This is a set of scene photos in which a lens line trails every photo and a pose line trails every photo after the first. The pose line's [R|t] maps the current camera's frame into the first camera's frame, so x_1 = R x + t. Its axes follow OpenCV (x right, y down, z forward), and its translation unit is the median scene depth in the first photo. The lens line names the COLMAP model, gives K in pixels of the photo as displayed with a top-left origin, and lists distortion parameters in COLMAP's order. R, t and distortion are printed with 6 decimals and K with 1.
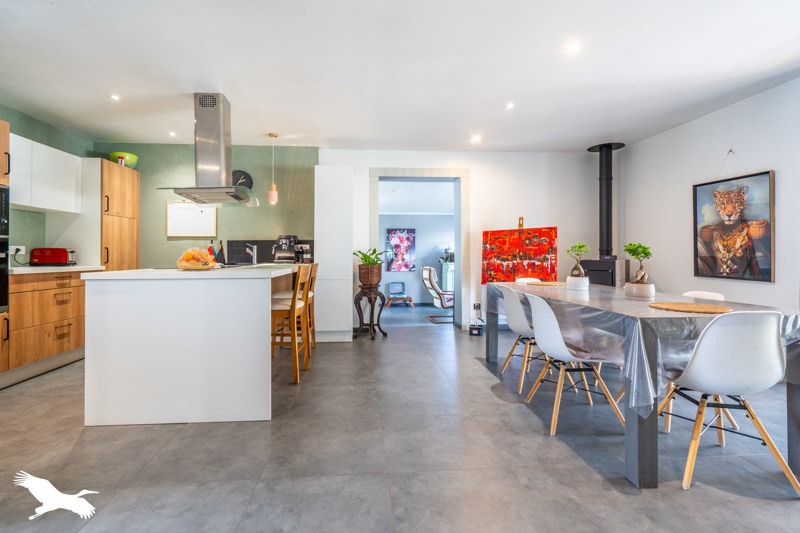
lens RADIAL K [[376.4, 0, 397.9], [0, 376.4, 251.1], [0, 0, 1]] dist [0.000086, 0.000047]
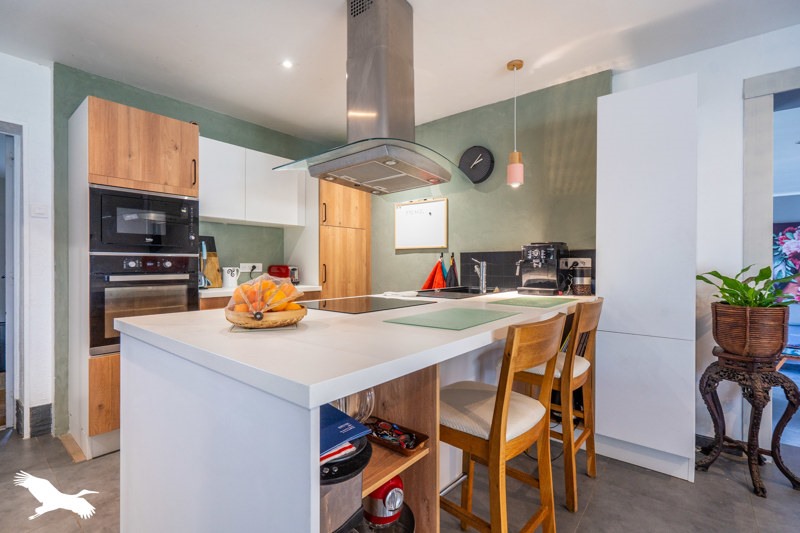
lens RADIAL K [[364.4, 0, 397.5], [0, 364.4, 261.7], [0, 0, 1]] dist [0.000389, -0.000577]
pose [[0.702061, 0.001358, -0.712115, -0.062623], [0.002684, 0.999986, 0.004553, -0.015787], [0.712112, -0.005108, 0.702048, 0.464384]]
